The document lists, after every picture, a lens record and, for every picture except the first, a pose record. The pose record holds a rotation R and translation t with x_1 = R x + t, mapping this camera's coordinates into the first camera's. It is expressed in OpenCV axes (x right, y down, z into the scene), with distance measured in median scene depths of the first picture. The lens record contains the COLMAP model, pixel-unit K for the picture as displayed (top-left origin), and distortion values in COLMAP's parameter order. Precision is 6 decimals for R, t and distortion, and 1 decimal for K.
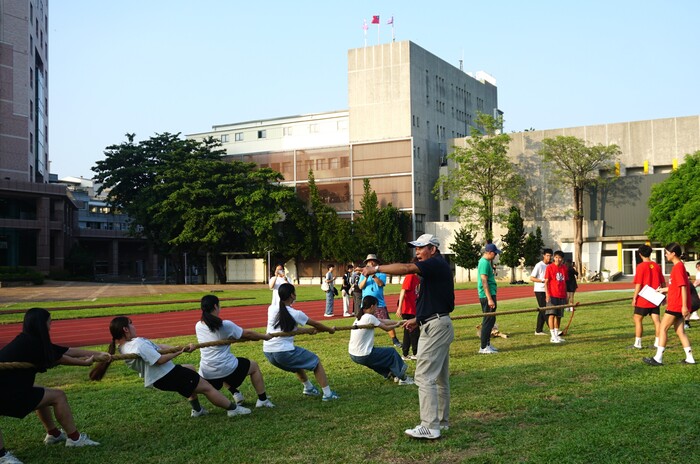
lens RADIAL K [[799.5, 0, 392.9], [0, 799.5, 230.8], [0, 0, 1]] dist [0.016243, 0.000000]
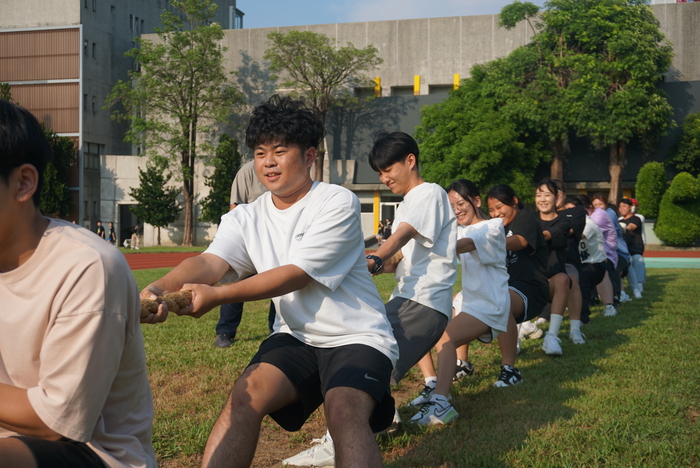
lens RADIAL K [[899.6, 0, 346.1], [0, 899.6, 232.8], [0, 0, 1]] dist [0.025834, 0.000000]
pose [[0.981878, 0.020107, 0.188444, 0.101505], [-0.029531, 0.998443, 0.047333, 0.011955], [-0.187199, -0.052040, 0.980943, 0.219791]]
